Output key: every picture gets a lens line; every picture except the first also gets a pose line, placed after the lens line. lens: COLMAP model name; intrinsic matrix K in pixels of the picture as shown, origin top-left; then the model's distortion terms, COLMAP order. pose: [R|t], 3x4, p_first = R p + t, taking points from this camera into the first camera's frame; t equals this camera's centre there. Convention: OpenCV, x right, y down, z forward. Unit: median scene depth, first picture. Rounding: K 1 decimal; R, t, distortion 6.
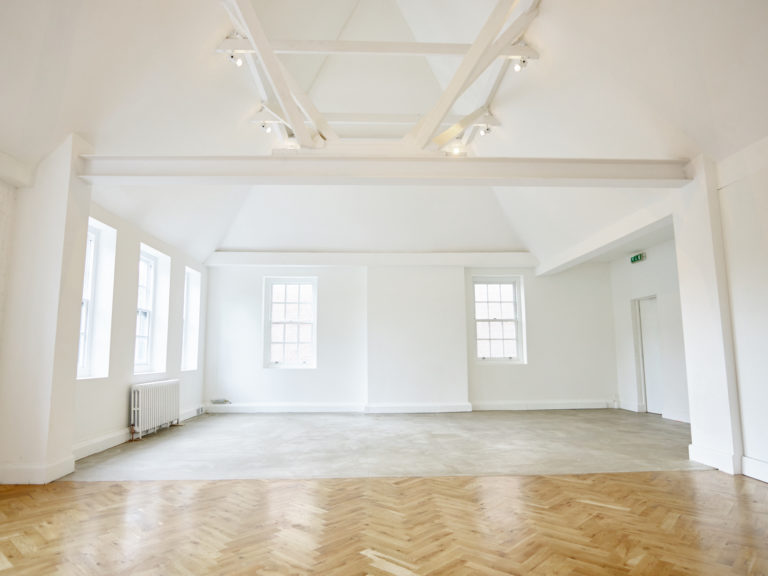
lens RADIAL K [[496.8, 0, 382.4], [0, 496.8, 288.7], [0, 0, 1]] dist [-0.044535, 0.030723]
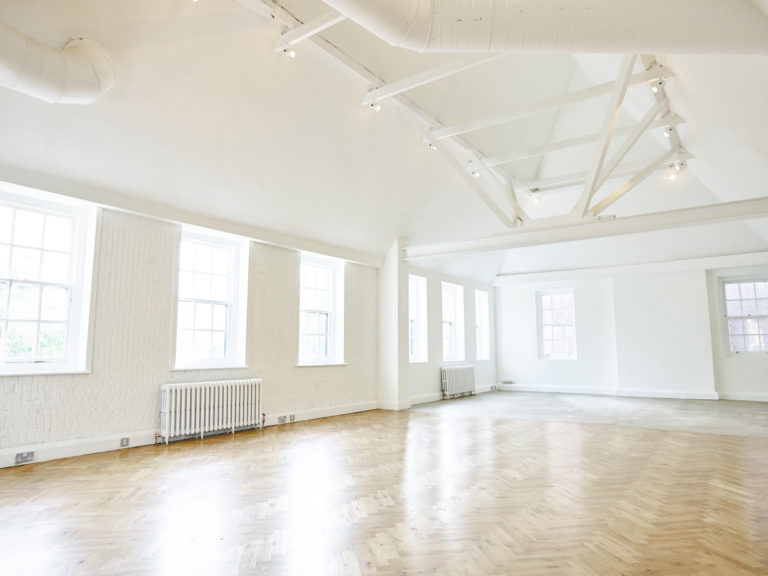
lens RADIAL K [[496.8, 0, 388.4], [0, 496.8, 288.5], [0, 0, 1]] dist [-0.044535, 0.030723]
pose [[0.793755, -0.069364, -0.604269, 0.263690], [0.077154, 0.996933, -0.013091, -0.044011], [0.603324, -0.036231, 0.796673, -0.308947]]
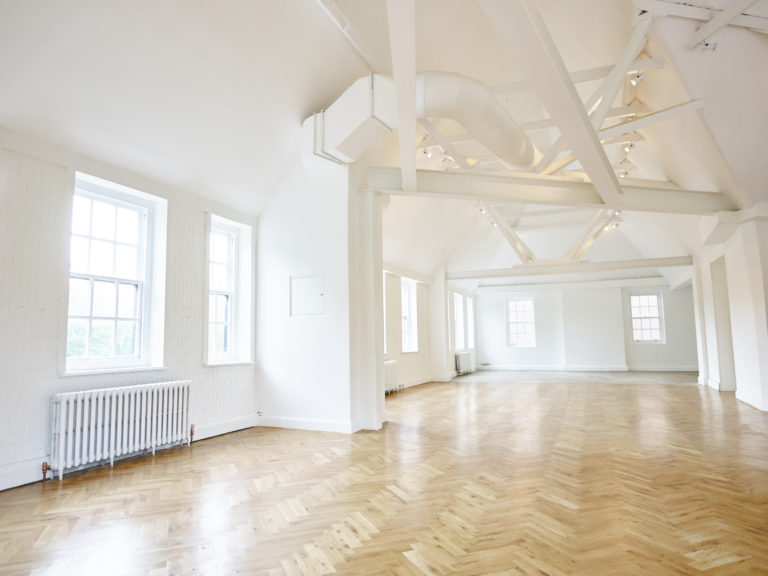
lens RADIAL K [[496.8, 0, 381.8], [0, 496.8, 288.5], [0, 0, 1]] dist [-0.044535, 0.030723]
pose [[0.904472, -0.051413, -0.423422, 0.138999], [0.064745, 0.997754, 0.017154, -0.124893], [0.421589, -0.042930, 0.905770, -0.899990]]
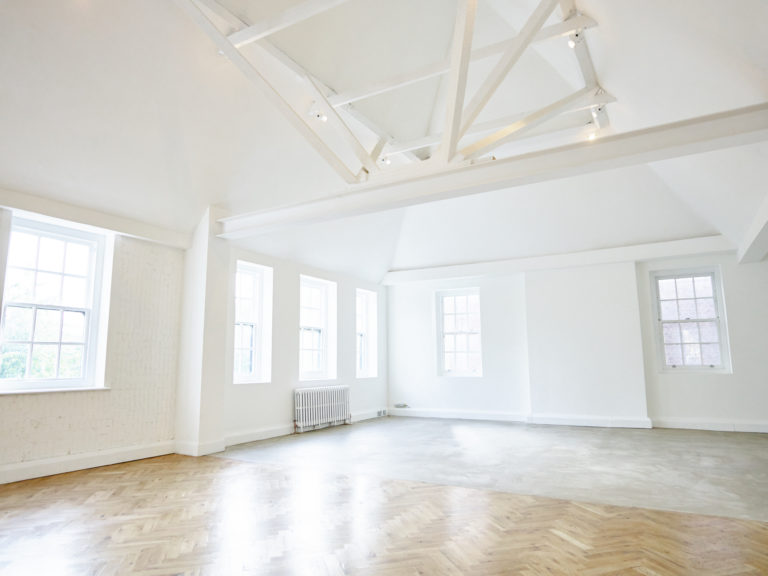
lens RADIAL K [[496.8, 0, 389.6], [0, 496.8, 290.2], [0, 0, 1]] dist [-0.044535, 0.030723]
pose [[0.848285, -0.078470, -0.523694, 0.249953], [0.073596, 0.996832, -0.030152, 0.000258], [0.524401, -0.012965, 0.851373, 0.035339]]
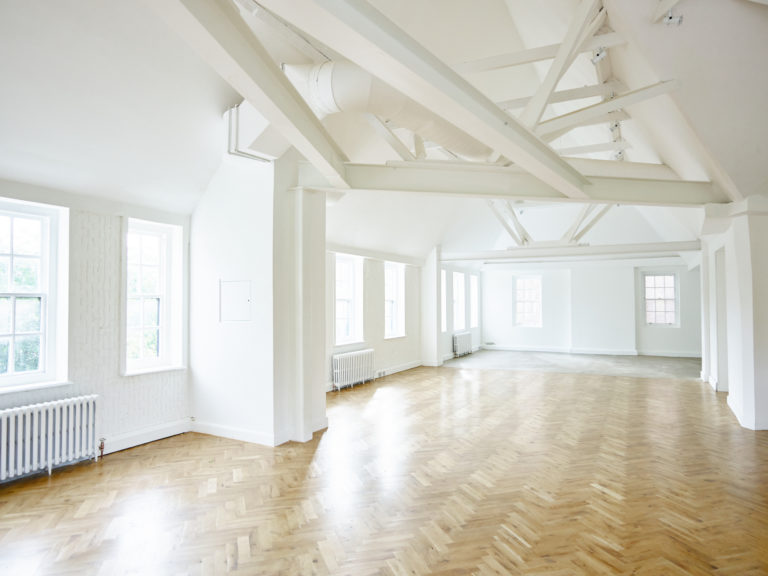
lens RADIAL K [[496.8, 0, 381.8], [0, 496.8, 288.3], [0, 0, 1]] dist [-0.044535, 0.030723]
pose [[0.869281, -0.010170, -0.494214, 0.243300], [0.062578, 0.994009, 0.089614, -0.171523], [0.490341, -0.108827, 0.864709, -0.794058]]
